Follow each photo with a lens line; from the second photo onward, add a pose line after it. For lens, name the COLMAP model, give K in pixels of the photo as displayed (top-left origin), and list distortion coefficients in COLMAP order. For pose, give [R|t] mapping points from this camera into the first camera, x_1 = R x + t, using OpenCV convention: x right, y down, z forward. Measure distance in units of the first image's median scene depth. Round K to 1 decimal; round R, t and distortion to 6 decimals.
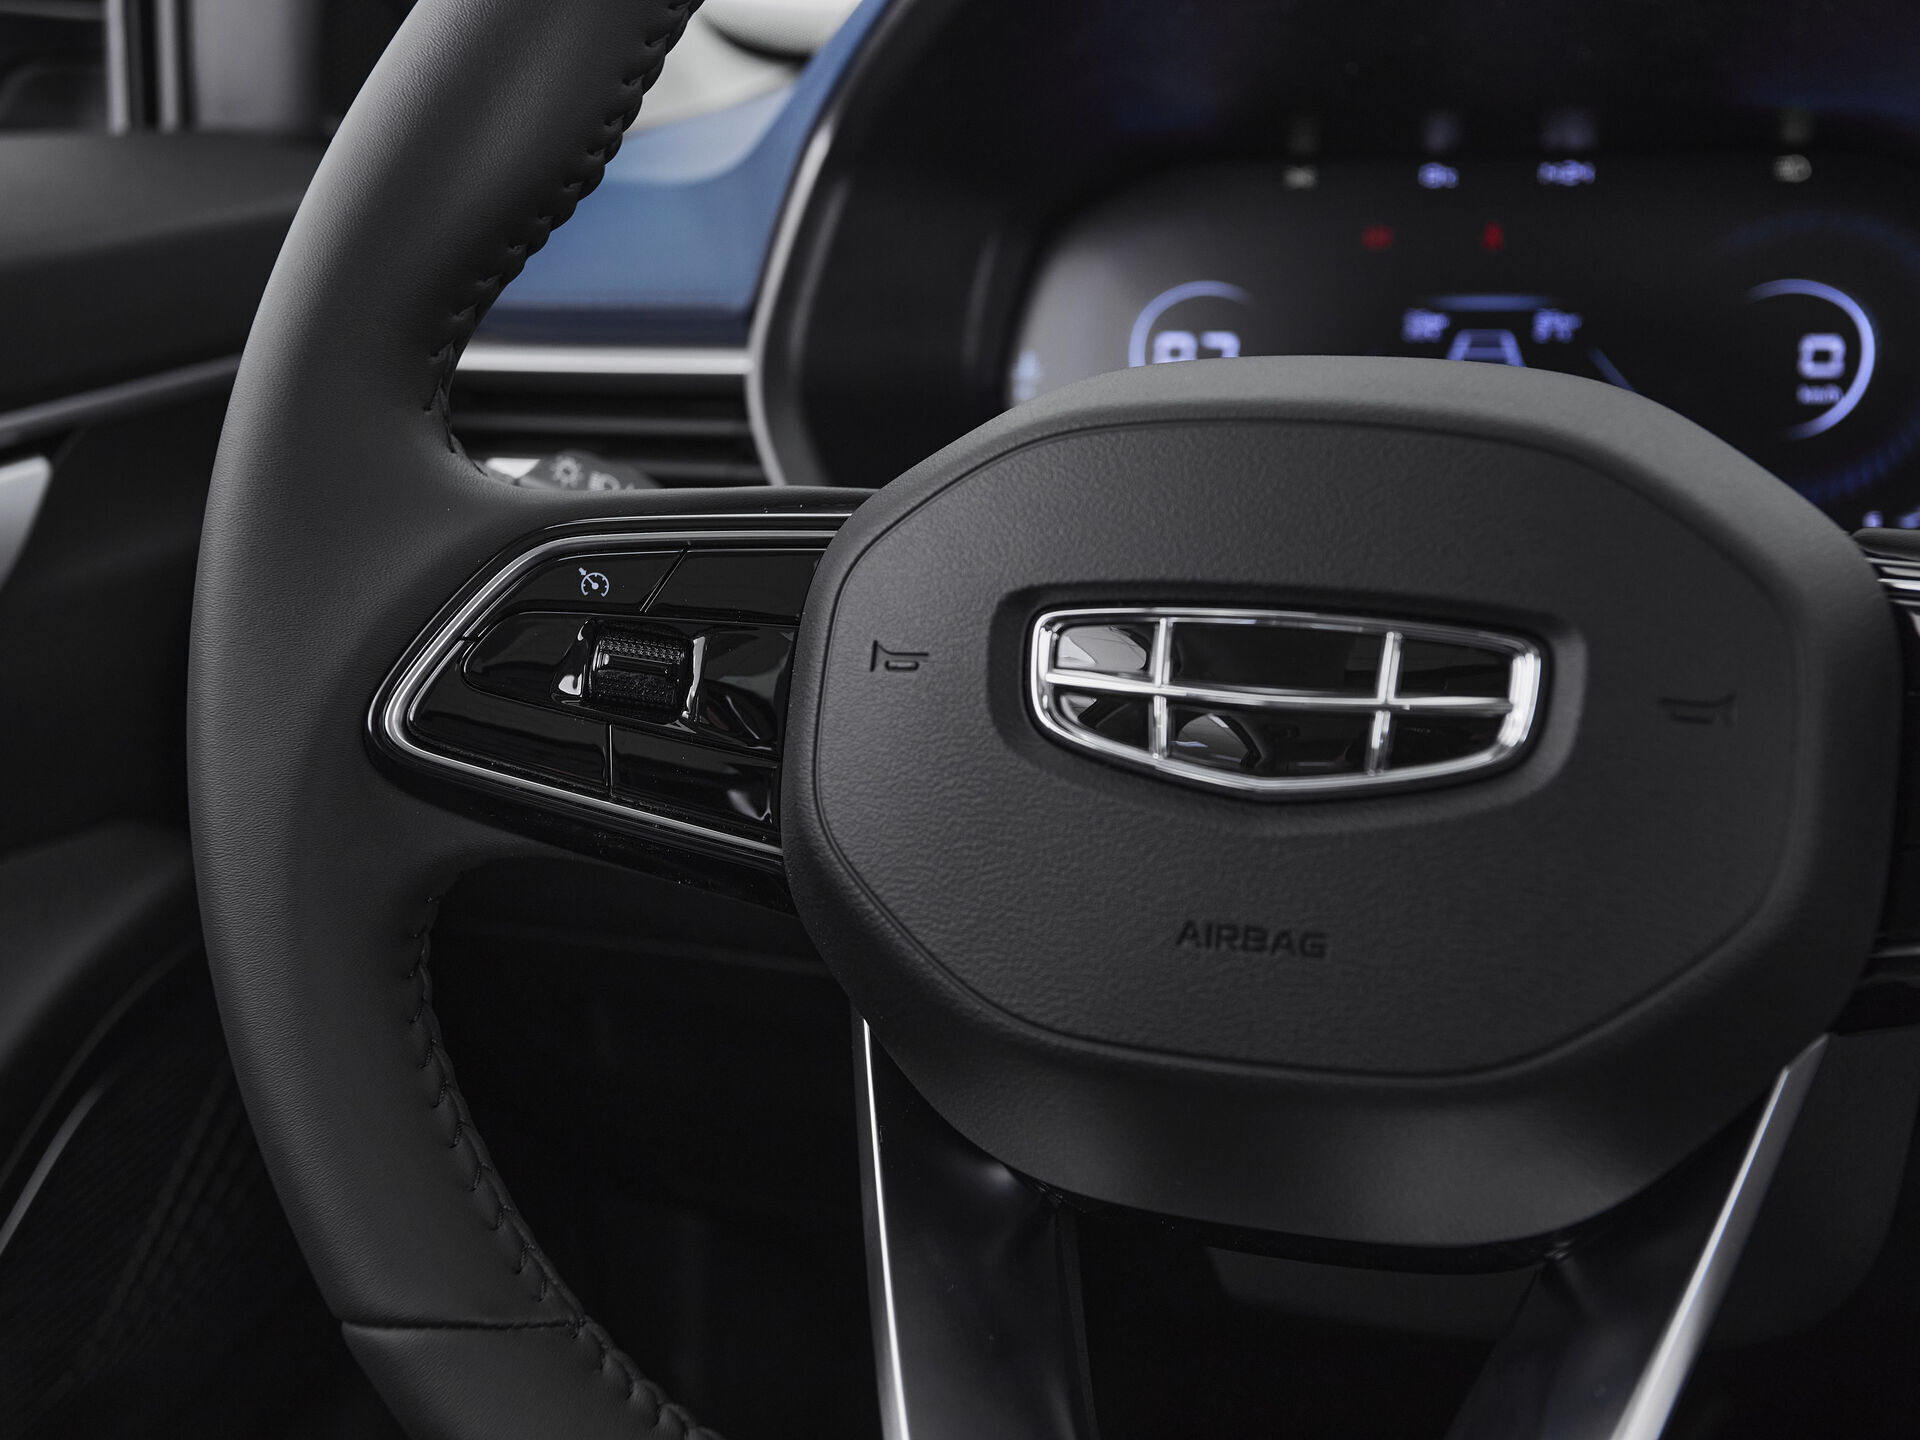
lens RADIAL K [[2330.0, 0, 955.4], [0, 2330.0, 722.1], [0, 0, 1]] dist [0.030870, 0.000000]
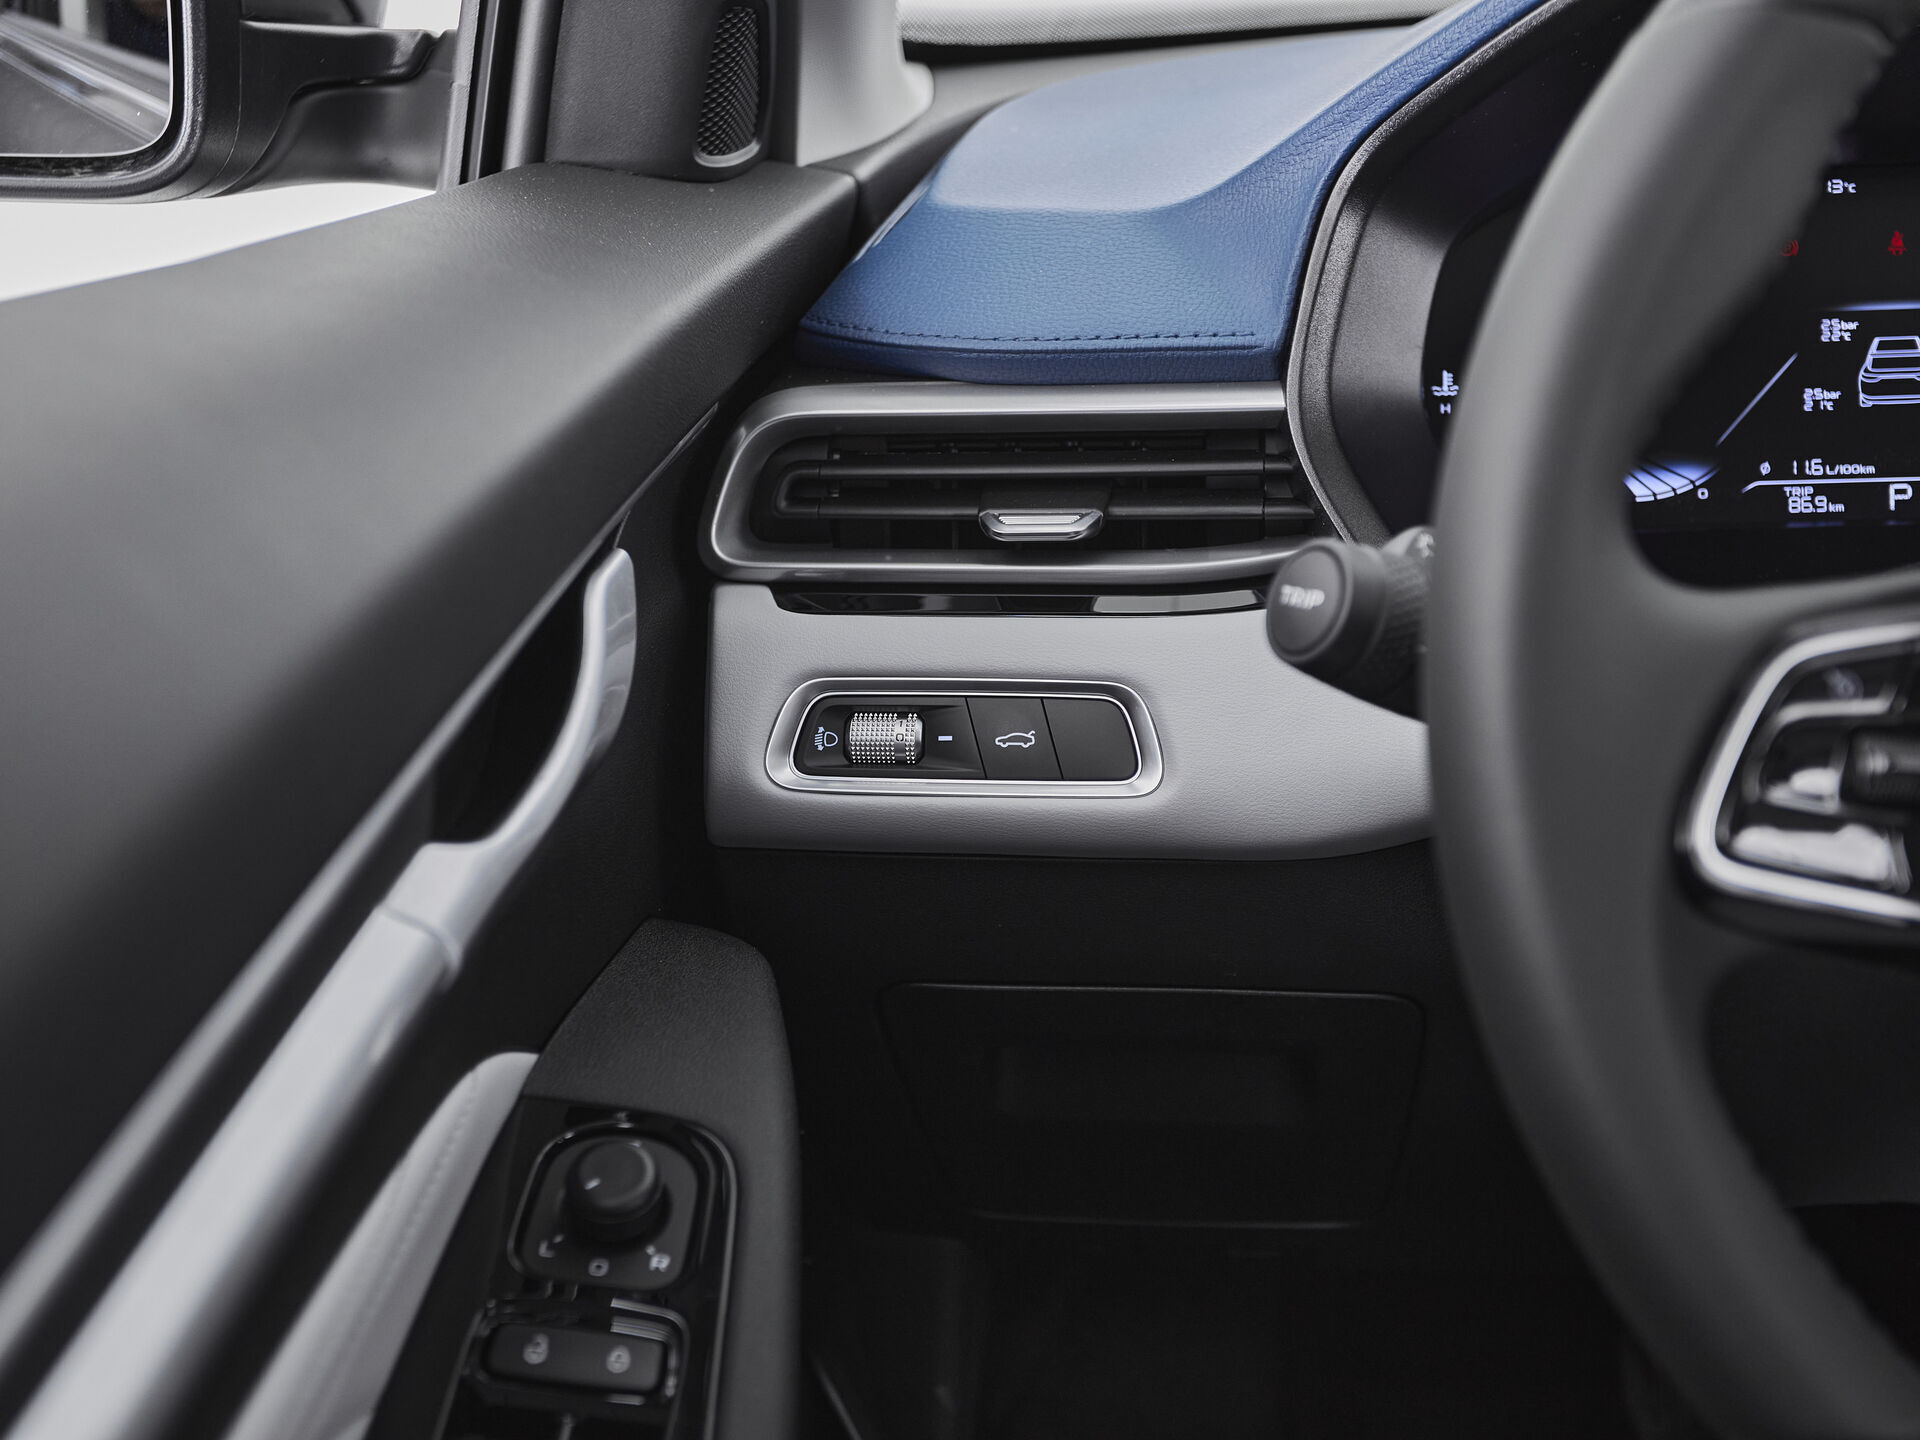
lens RADIAL K [[2330.0, 0, 954.4], [0, 2330.0, 718.5], [0, 0, 1]] dist [0.030870, 0.000000]
pose [[0.965440, -0.083763, 0.246796, -0.787930], [0.075219, 0.996202, 0.043863, -0.120748], [-0.249533, -0.023784, 0.968074, 0.115002]]
